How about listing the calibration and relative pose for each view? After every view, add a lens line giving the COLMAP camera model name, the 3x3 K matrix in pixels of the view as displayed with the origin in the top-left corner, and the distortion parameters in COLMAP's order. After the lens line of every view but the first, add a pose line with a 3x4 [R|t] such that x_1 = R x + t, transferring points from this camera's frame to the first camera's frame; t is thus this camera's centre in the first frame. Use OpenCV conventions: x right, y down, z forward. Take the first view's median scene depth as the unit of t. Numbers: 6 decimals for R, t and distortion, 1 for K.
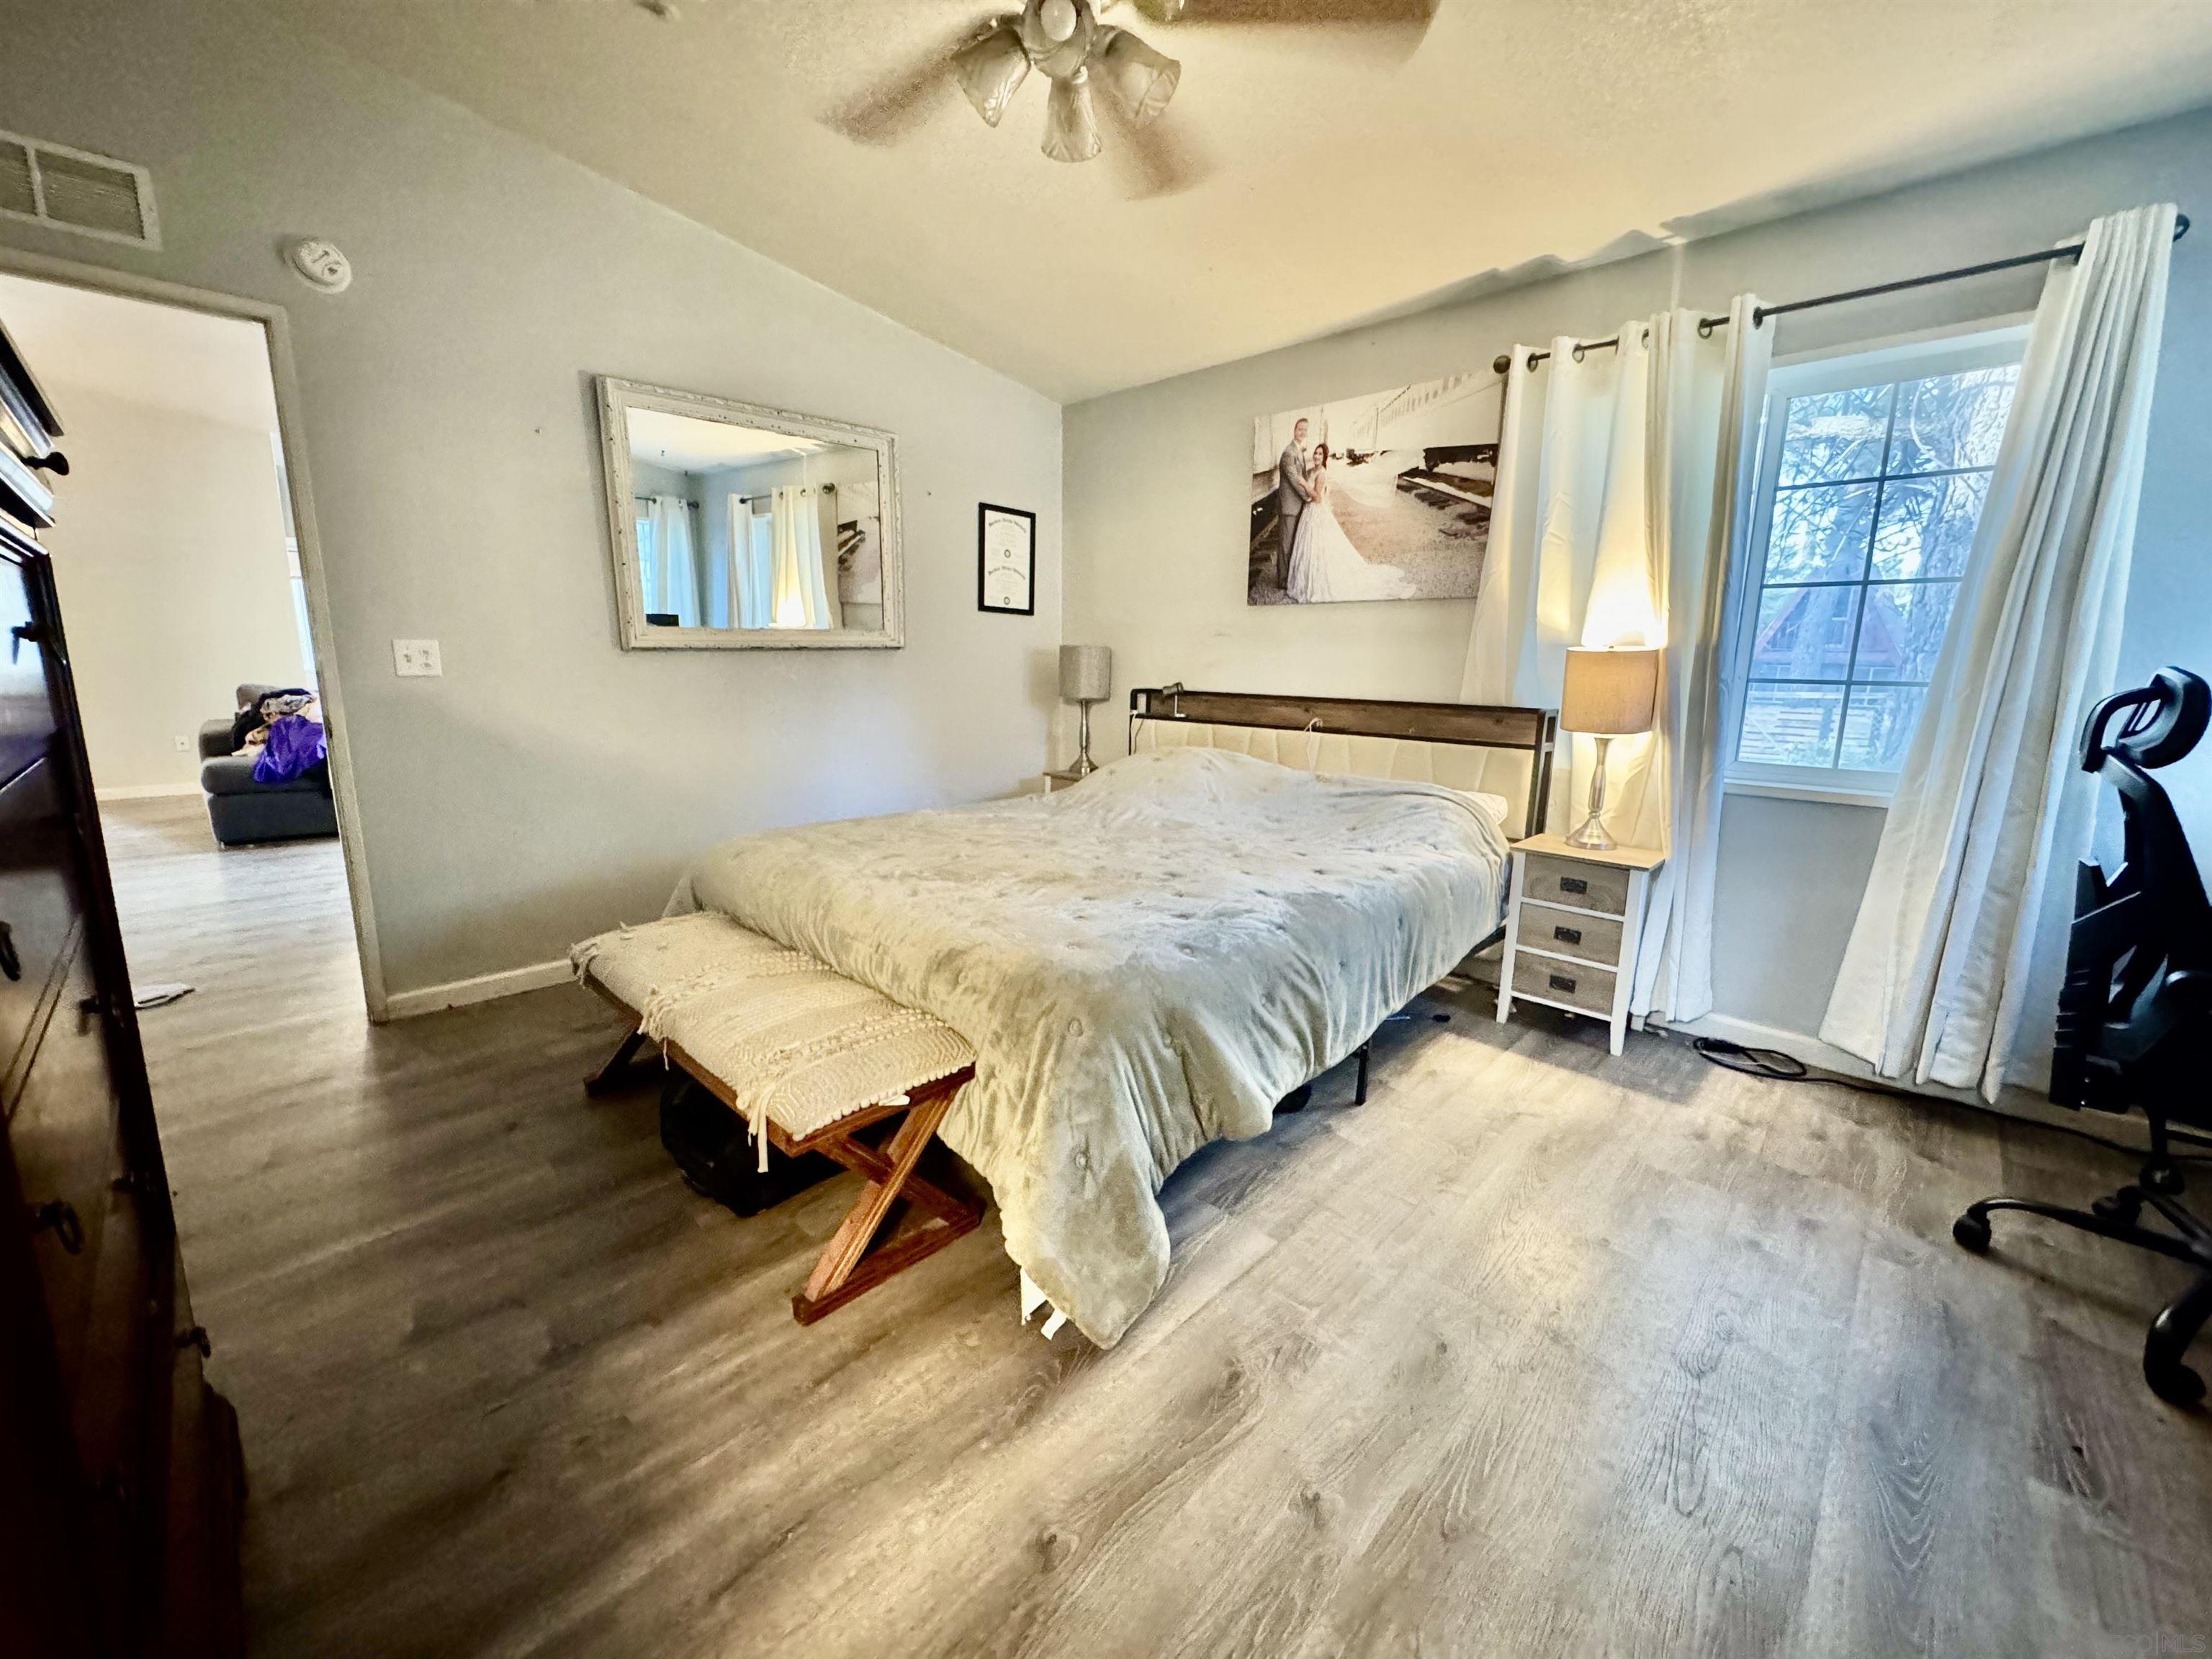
lens RADIAL K [[893.0, 0, 1105.3], [0, 893.0, 819.2], [0, 0, 1]] dist [-0.000343, 0.001069]
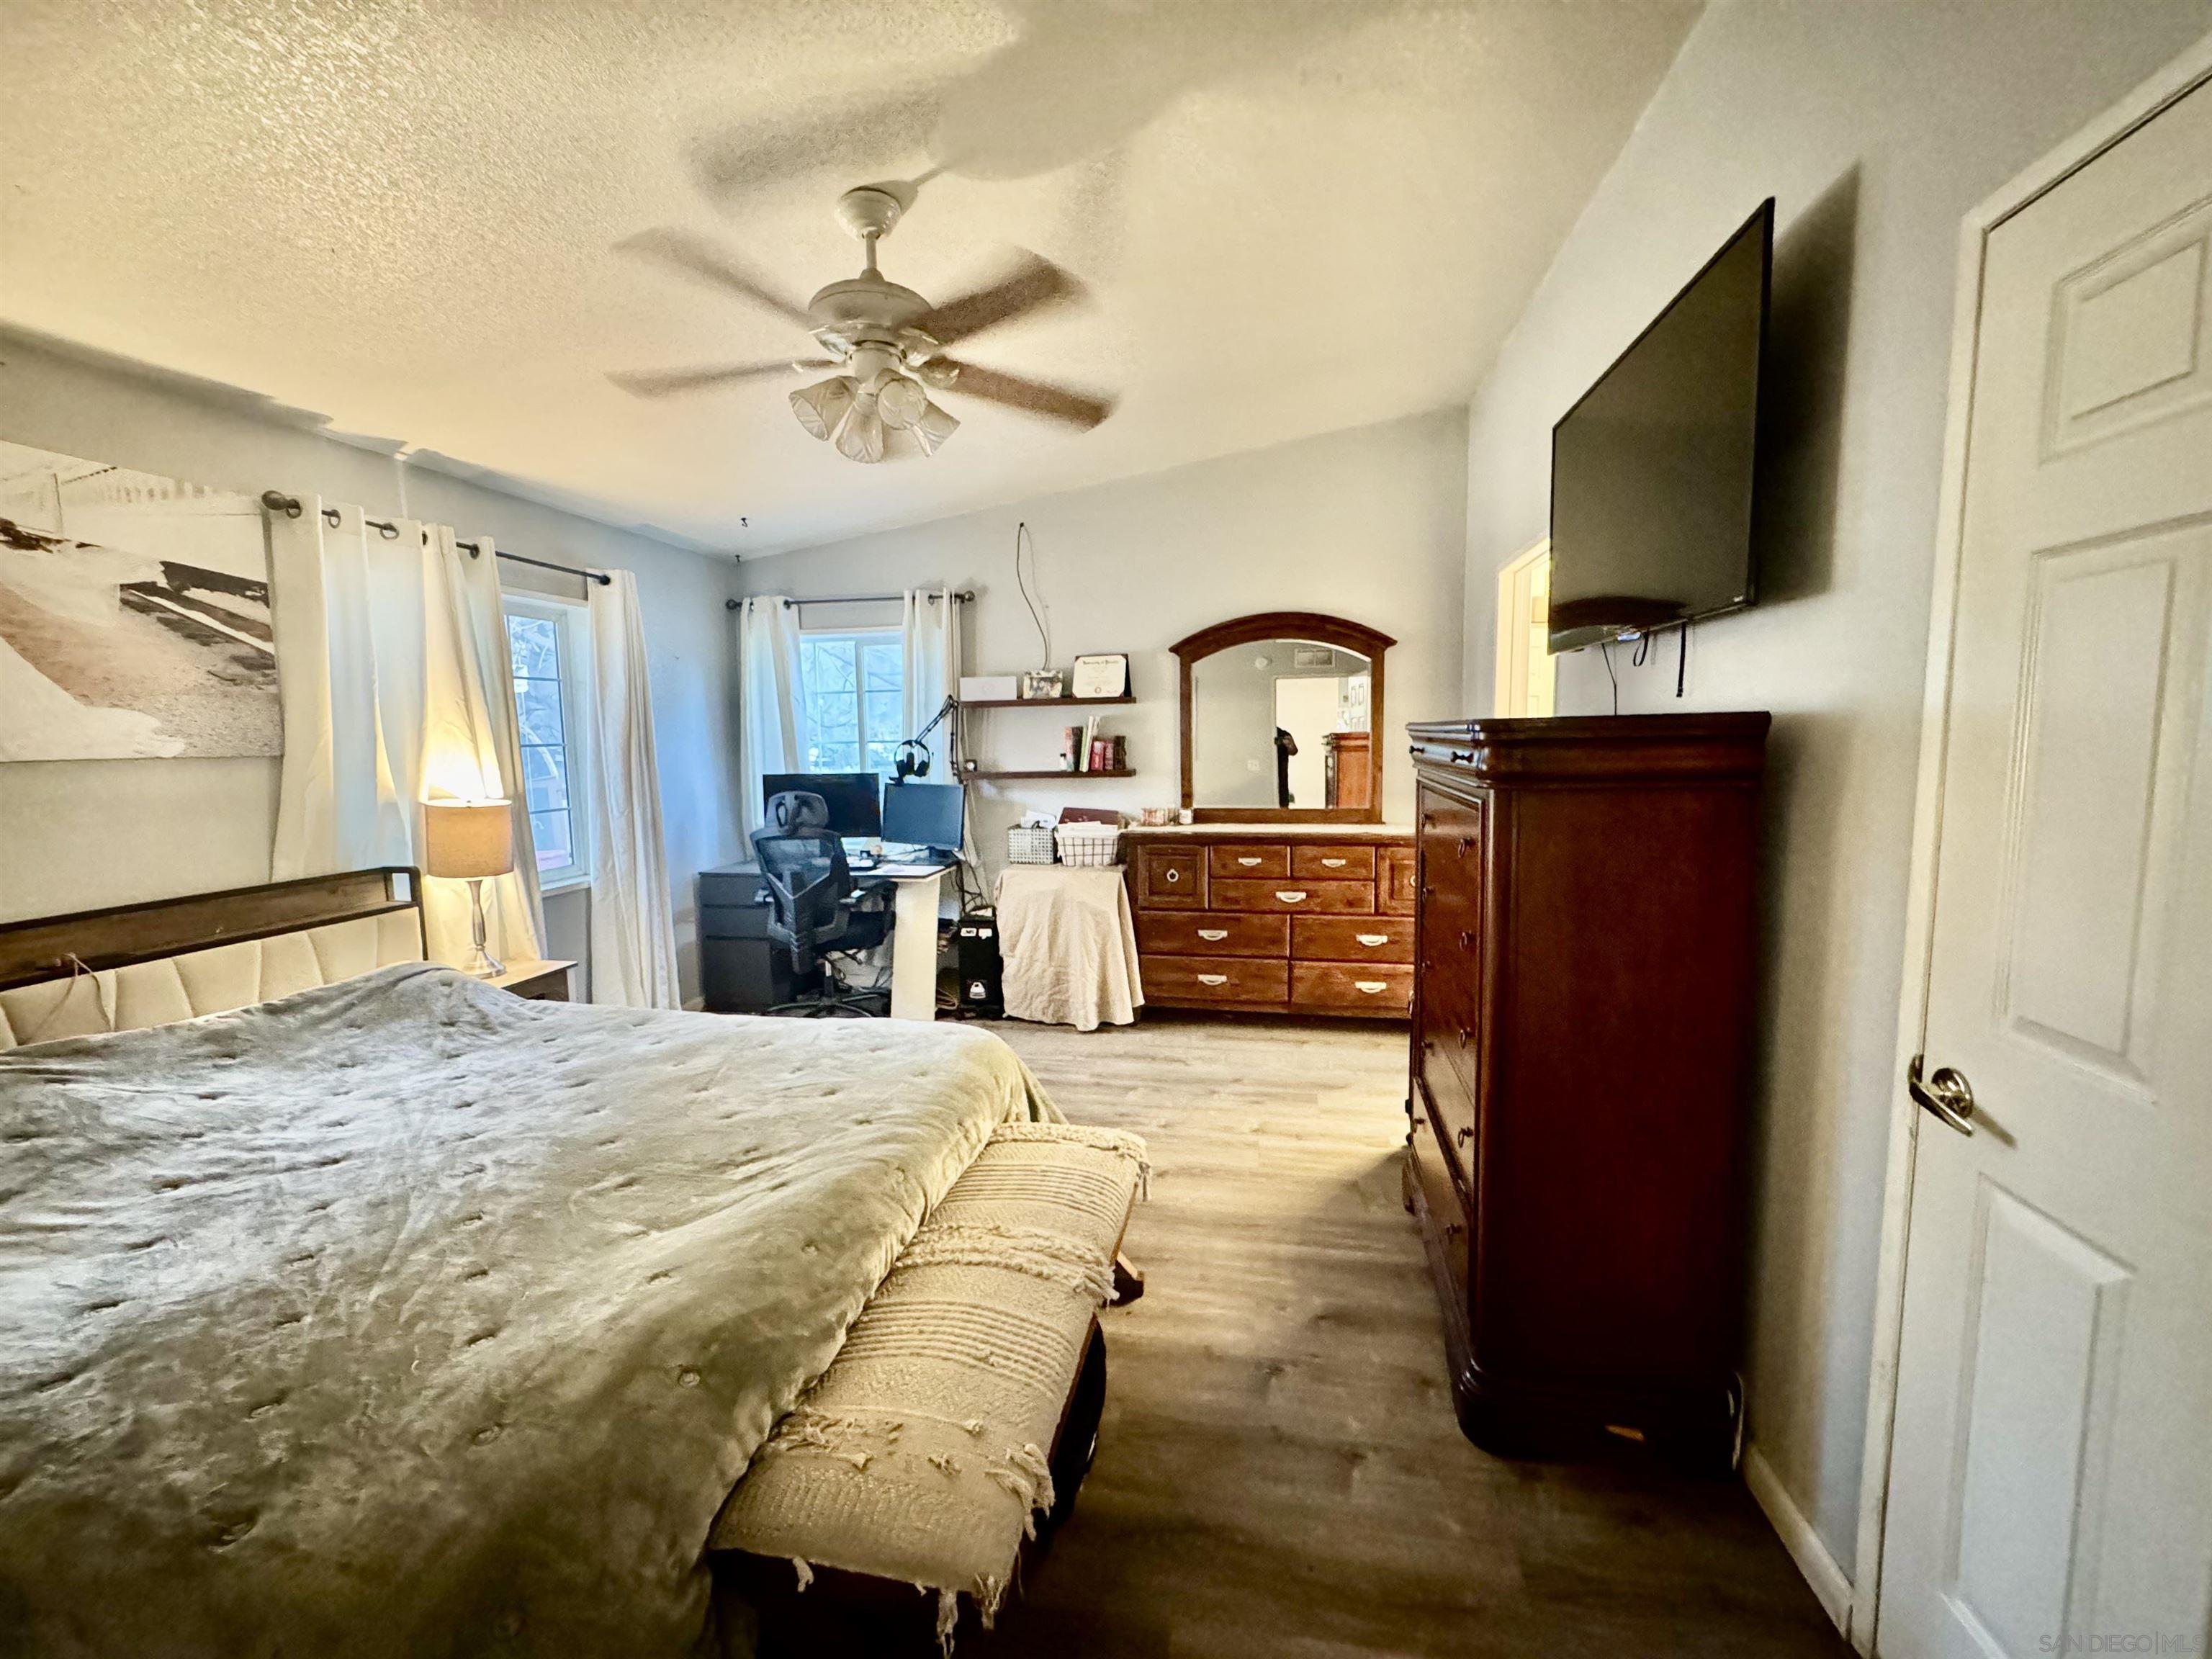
lens RADIAL K [[893.0, 0, 1105.3], [0, 893.0, 819.2], [0, 0, 1]] dist [-0.000343, 0.001069]
pose [[-0.546391, -0.086289, 0.833073, -0.707552], [0.159091, 0.965875, 0.204389, -0.234177], [-0.822282, 0.244211, -0.514018, 0.787598]]
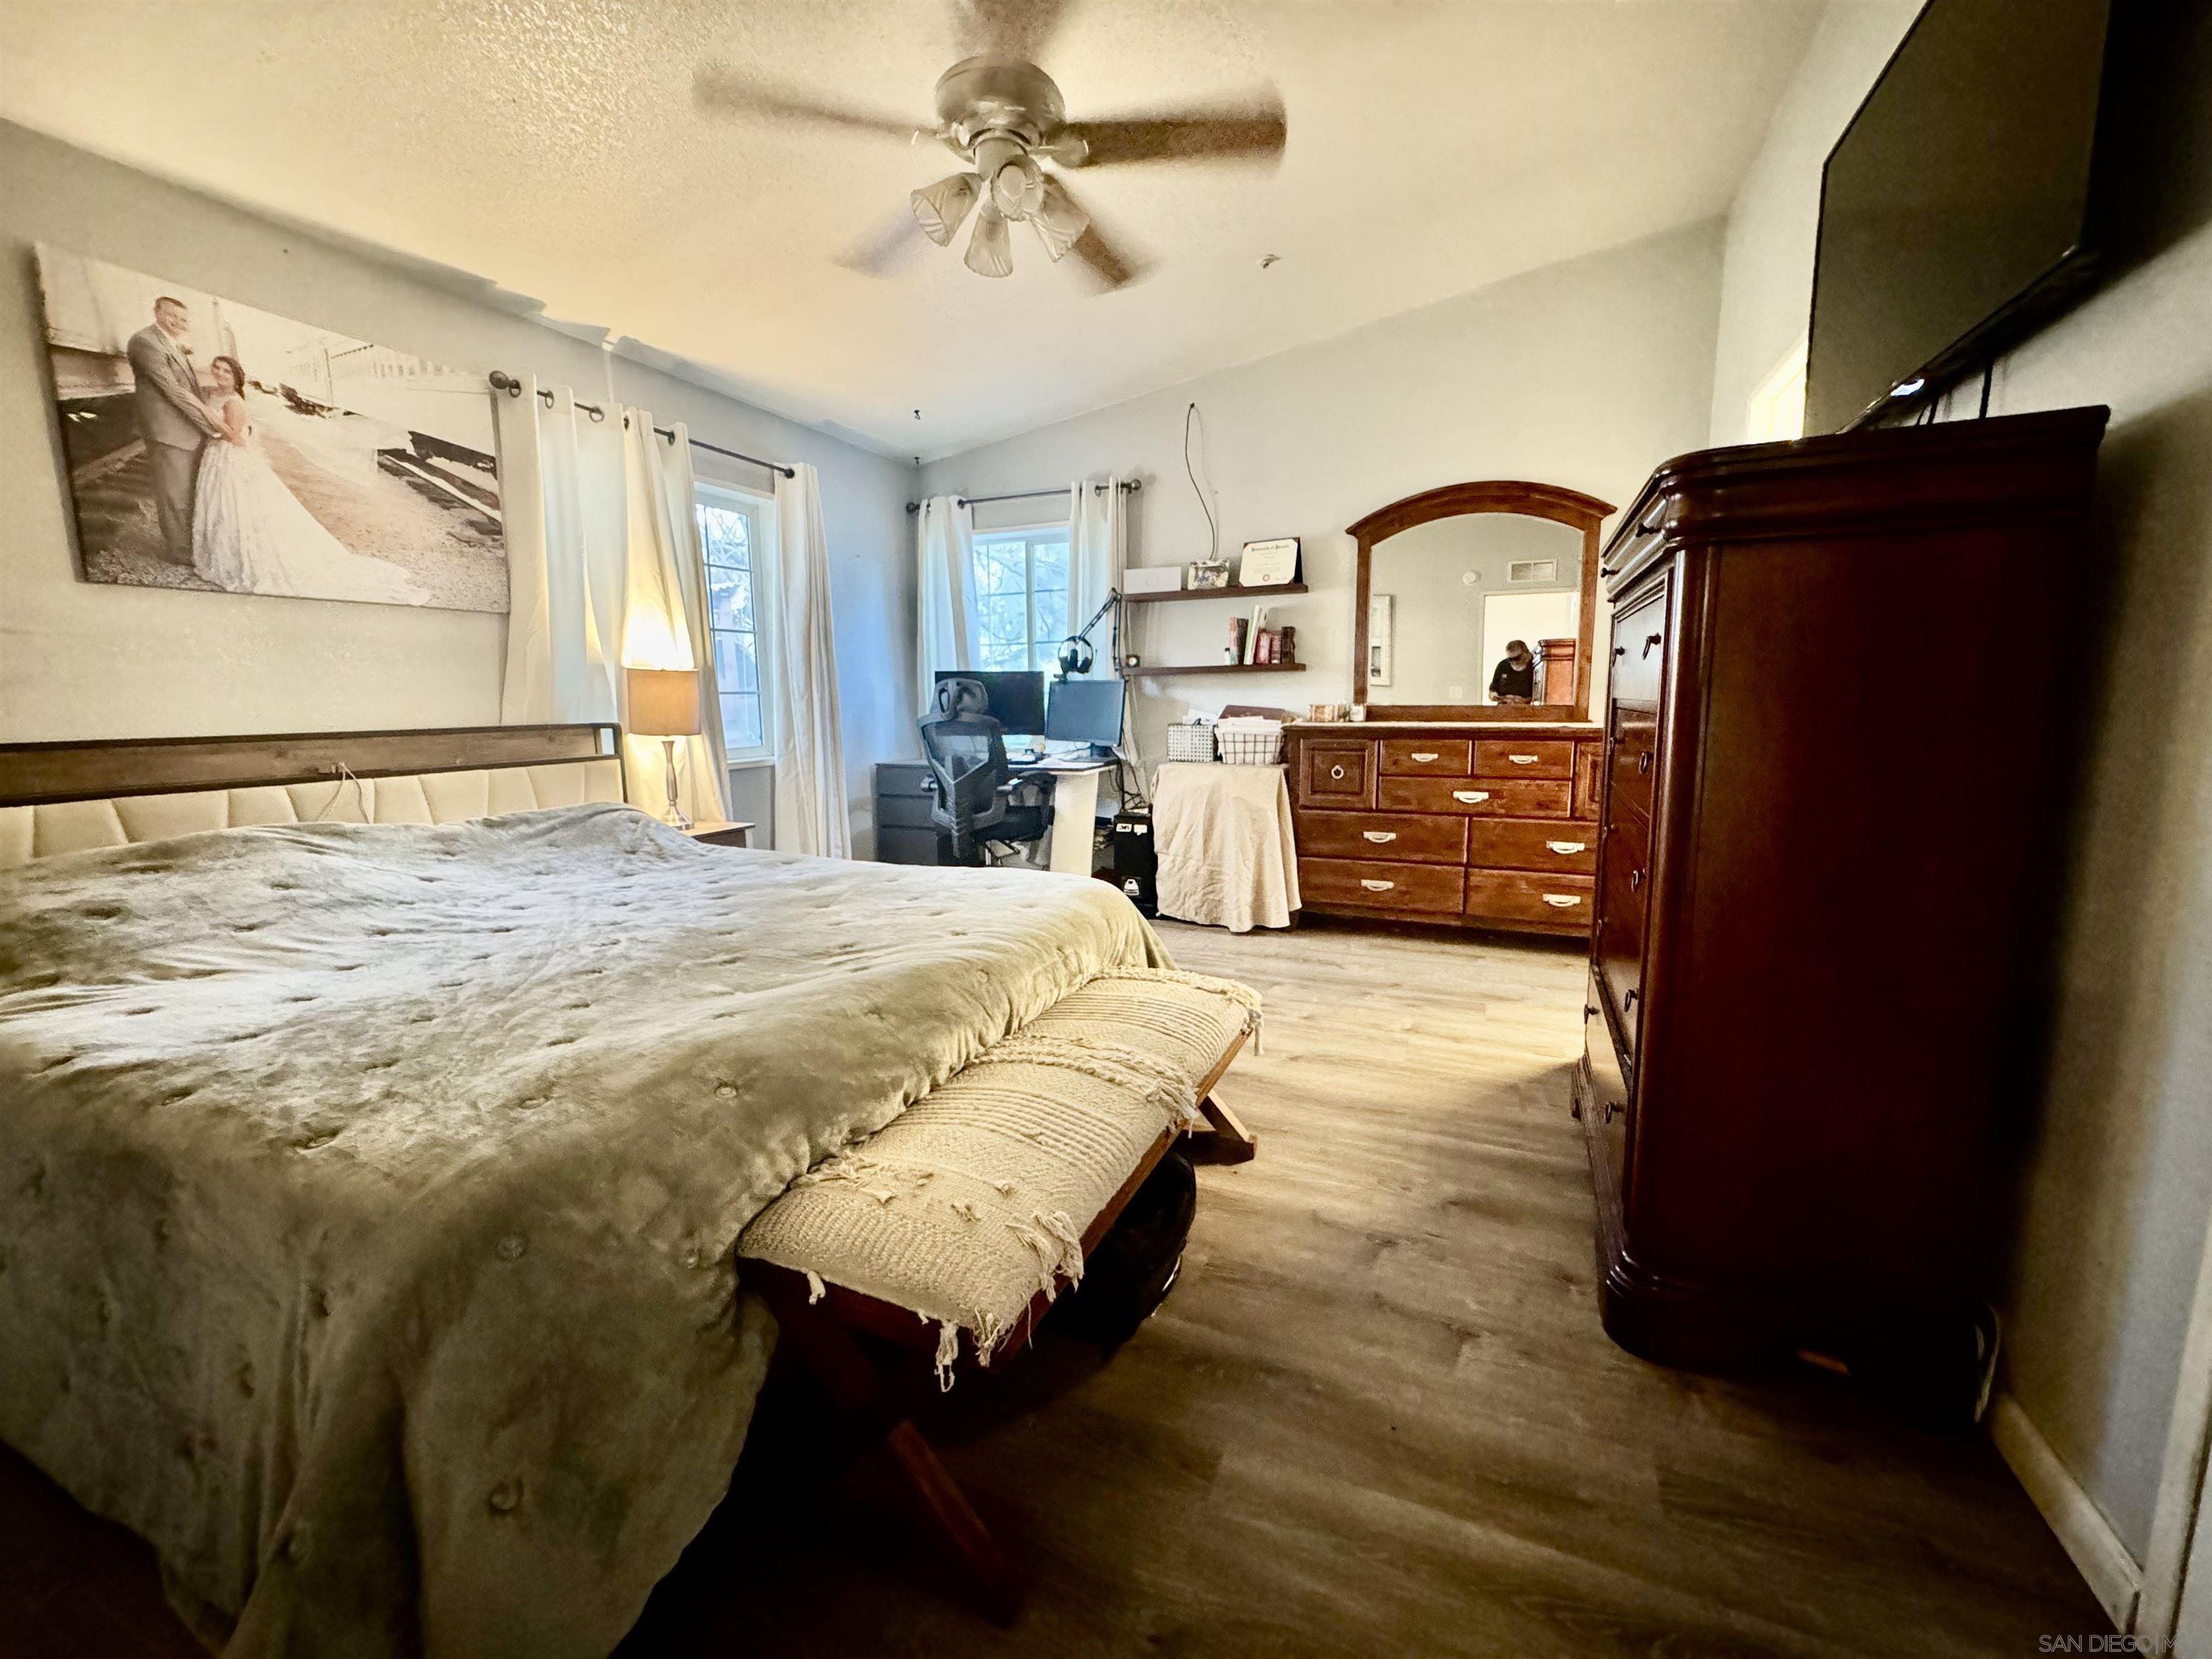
lens RADIAL K [[893.0, 0, 1105.3], [0, 893.0, 819.2], [0, 0, 1]] dist [-0.000343, 0.001069]
pose [[-0.347300, -0.141060, 0.927084, -0.708158], [0.174637, 0.961598, 0.211734, -0.124568], [-0.921349, 0.235438, -0.309329, 0.739492]]
